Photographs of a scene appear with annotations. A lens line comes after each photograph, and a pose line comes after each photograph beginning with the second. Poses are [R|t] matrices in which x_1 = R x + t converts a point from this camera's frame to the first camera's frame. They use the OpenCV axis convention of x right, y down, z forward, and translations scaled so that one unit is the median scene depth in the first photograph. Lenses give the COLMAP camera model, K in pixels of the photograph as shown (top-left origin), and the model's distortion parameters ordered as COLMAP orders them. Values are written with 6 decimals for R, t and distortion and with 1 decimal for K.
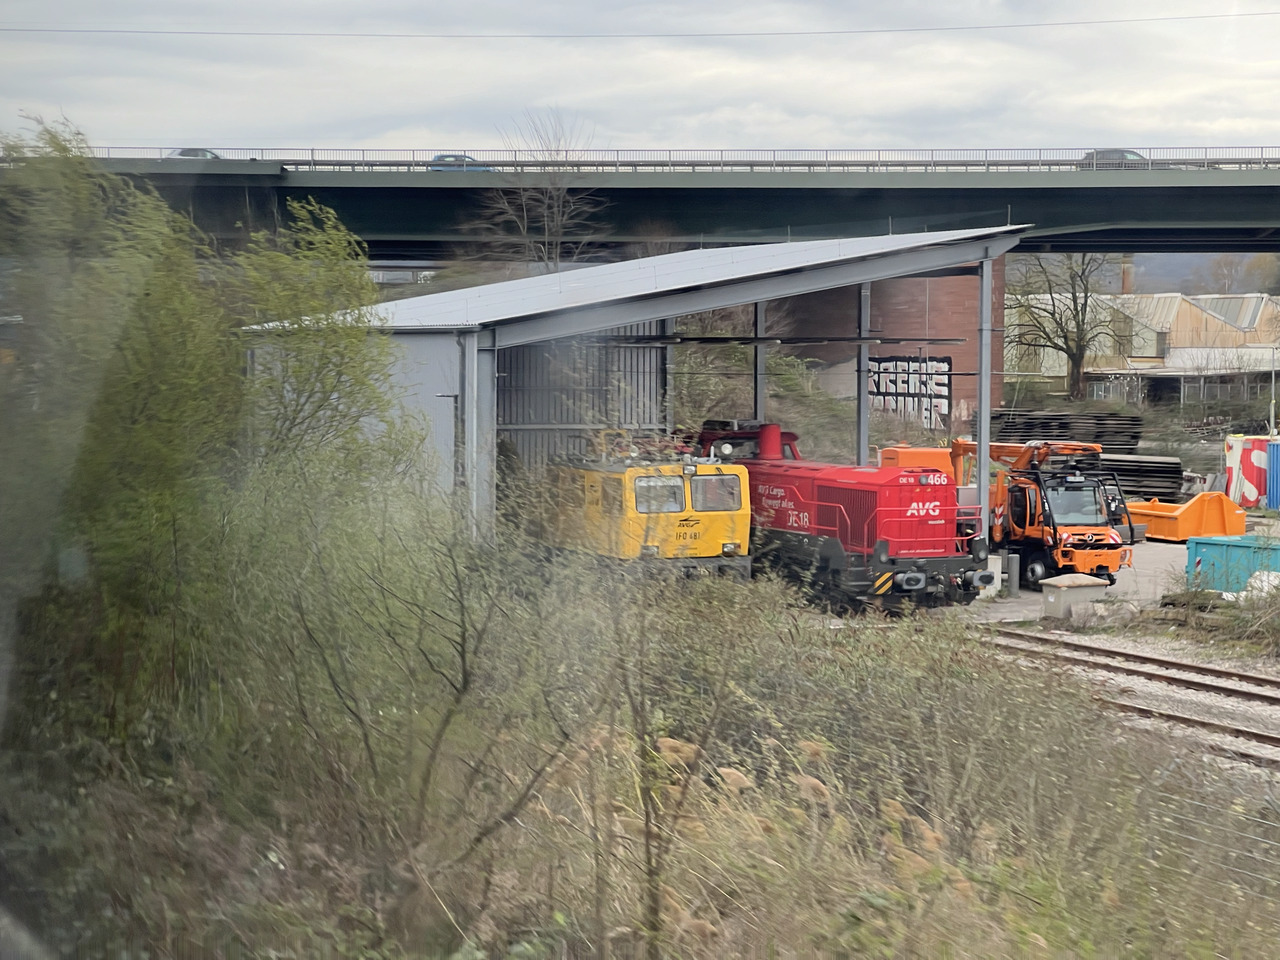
lens RADIAL K [[2869.0, 0, 640.0], [0, 2869.0, 480.0], [0, 0, 1]] dist [-0.268278, 6.509958]
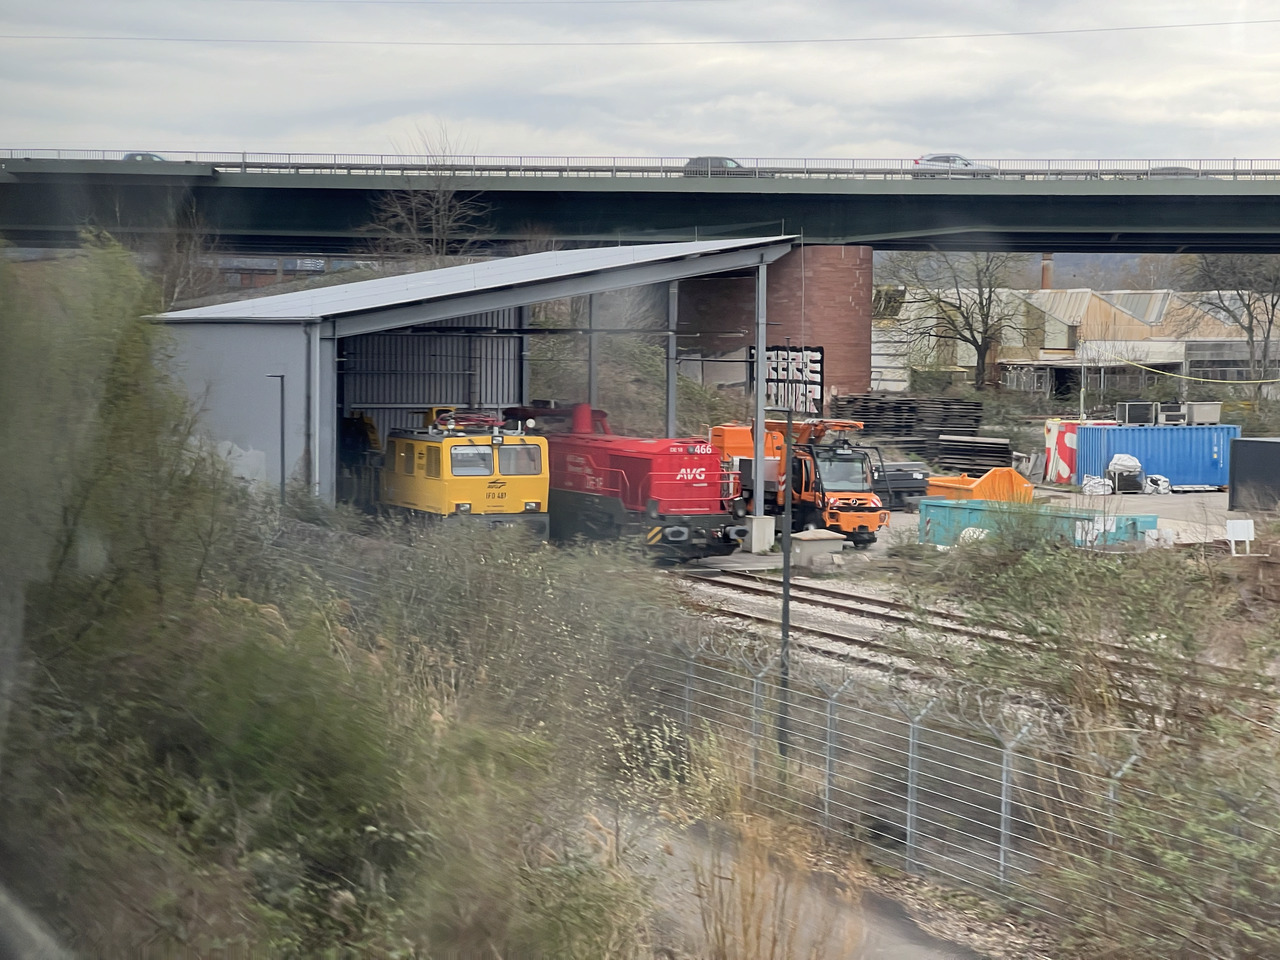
lens RADIAL K [[2869.0, 0, 640.0], [0, 2869.0, 480.0], [0, 0, 1]] dist [-0.268278, 6.509958]
pose [[0.999973, 0.007303, 0.000088, 0.065470], [-0.007304, 0.999965, 0.004106, 0.006605], [-0.000058, -0.004106, 0.999992, -0.163281]]
